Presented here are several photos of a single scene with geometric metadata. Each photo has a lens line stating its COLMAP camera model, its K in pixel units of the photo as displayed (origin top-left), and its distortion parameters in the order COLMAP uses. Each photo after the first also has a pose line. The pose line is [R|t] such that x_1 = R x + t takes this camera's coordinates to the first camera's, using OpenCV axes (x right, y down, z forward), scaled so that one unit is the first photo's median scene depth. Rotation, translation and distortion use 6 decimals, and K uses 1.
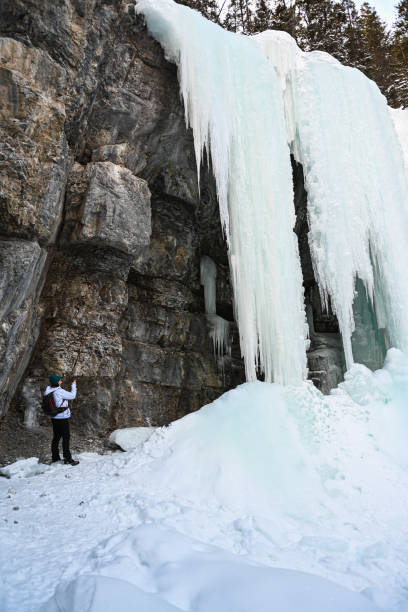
lens RADIAL K [[414.7, 0, 198.9], [0, 414.7, 306.5], [0, 0, 1]] dist [-0.008504, -0.003393]
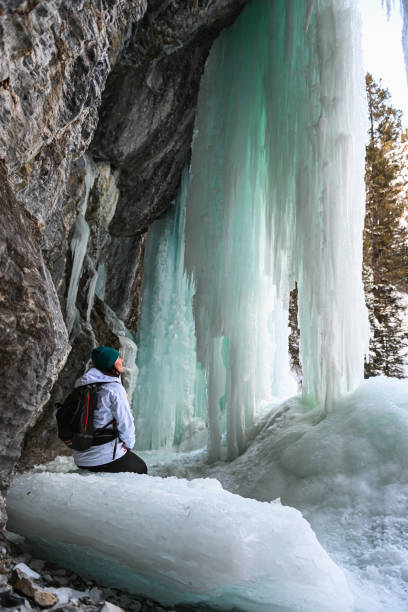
lens RADIAL K [[414.7, 0, 202.5], [0, 414.7, 308.5], [0, 0, 1]] dist [-0.008504, -0.003393]
pose [[0.388437, 0.310673, 0.867524, -0.288965], [-0.286409, 0.935526, -0.206785, 0.188474], [-0.875835, -0.168143, 0.452373, 0.691214]]
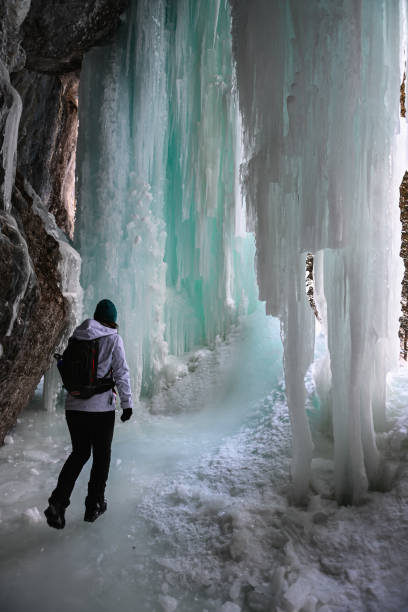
lens RADIAL K [[414.7, 0, 204.7], [0, 414.7, 303.3], [0, 0, 1]] dist [-0.008504, -0.003393]
pose [[0.167861, 0.096409, 0.981085, -0.084230], [-0.259350, 0.964467, -0.050402, 0.169767], [-0.951084, -0.245984, 0.186900, 0.897099]]
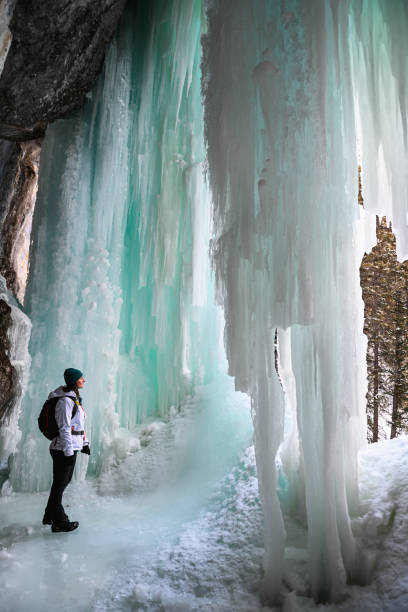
lens RADIAL K [[414.7, 0, 202.3], [0, 414.7, 303.9], [0, 0, 1]] dist [-0.008504, -0.003393]
pose [[0.043024, 0.249632, 0.967384, -0.079830], [-0.262311, 0.937134, -0.230160, 0.167668], [-0.964024, -0.243853, 0.105800, 0.912199]]
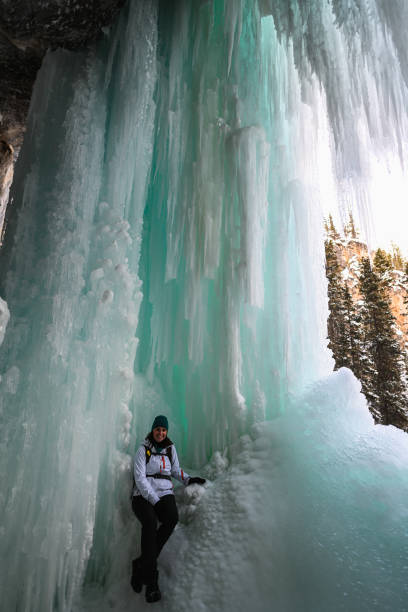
lens RADIAL K [[350.8, 0, 205.7], [0, 350.8, 302.7], [0, 0, 1]] dist [0.002188, -0.001389]
pose [[-0.136751, 0.345117, 0.928544, 0.139555], [-0.243755, 0.896806, -0.369220, 0.176627], [-0.960147, -0.276828, -0.038515, 1.029661]]
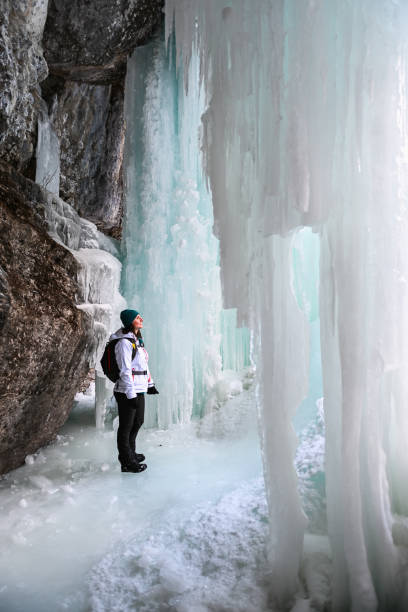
lens RADIAL K [[414.7, 0, 204.7], [0, 414.7, 302.3], [0, 0, 1]] dist [-0.008504, -0.003393]
pose [[0.447259, 0.103655, 0.888378, 0.000752], [-0.233899, 0.972251, 0.004317, 0.146197], [-0.863279, -0.209722, 0.459093, 0.838875]]
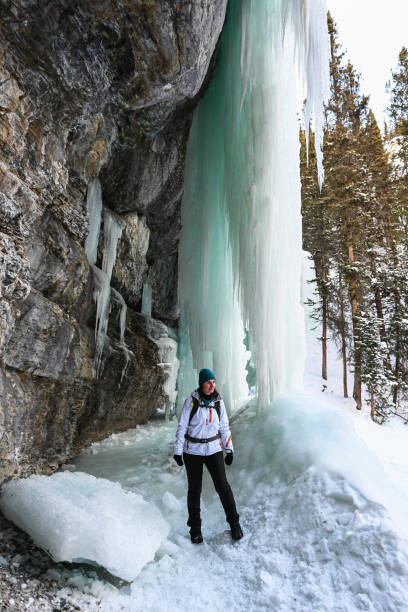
lens RADIAL K [[350.8, 0, 207.3], [0, 350.8, 306.1], [0, 0, 1]] dist [0.002188, -0.001389]
pose [[0.587802, 0.206167, 0.782294, -0.296199], [-0.232014, 0.969323, -0.081125, 0.089375], [-0.775022, -0.133818, 0.617604, 0.553093]]
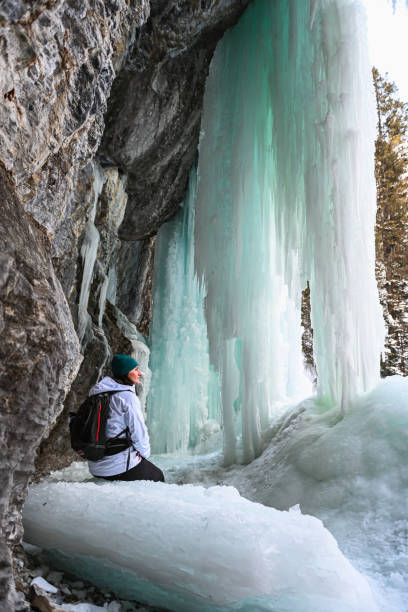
lens RADIAL K [[414.7, 0, 202.3], [0, 414.7, 306.6], [0, 0, 1]] dist [-0.008504, -0.003393]
pose [[0.420814, 0.304582, 0.854486, -0.287498], [-0.265718, 0.942019, -0.204924, 0.186222], [-0.867358, -0.140817, 0.477347, 0.692904]]
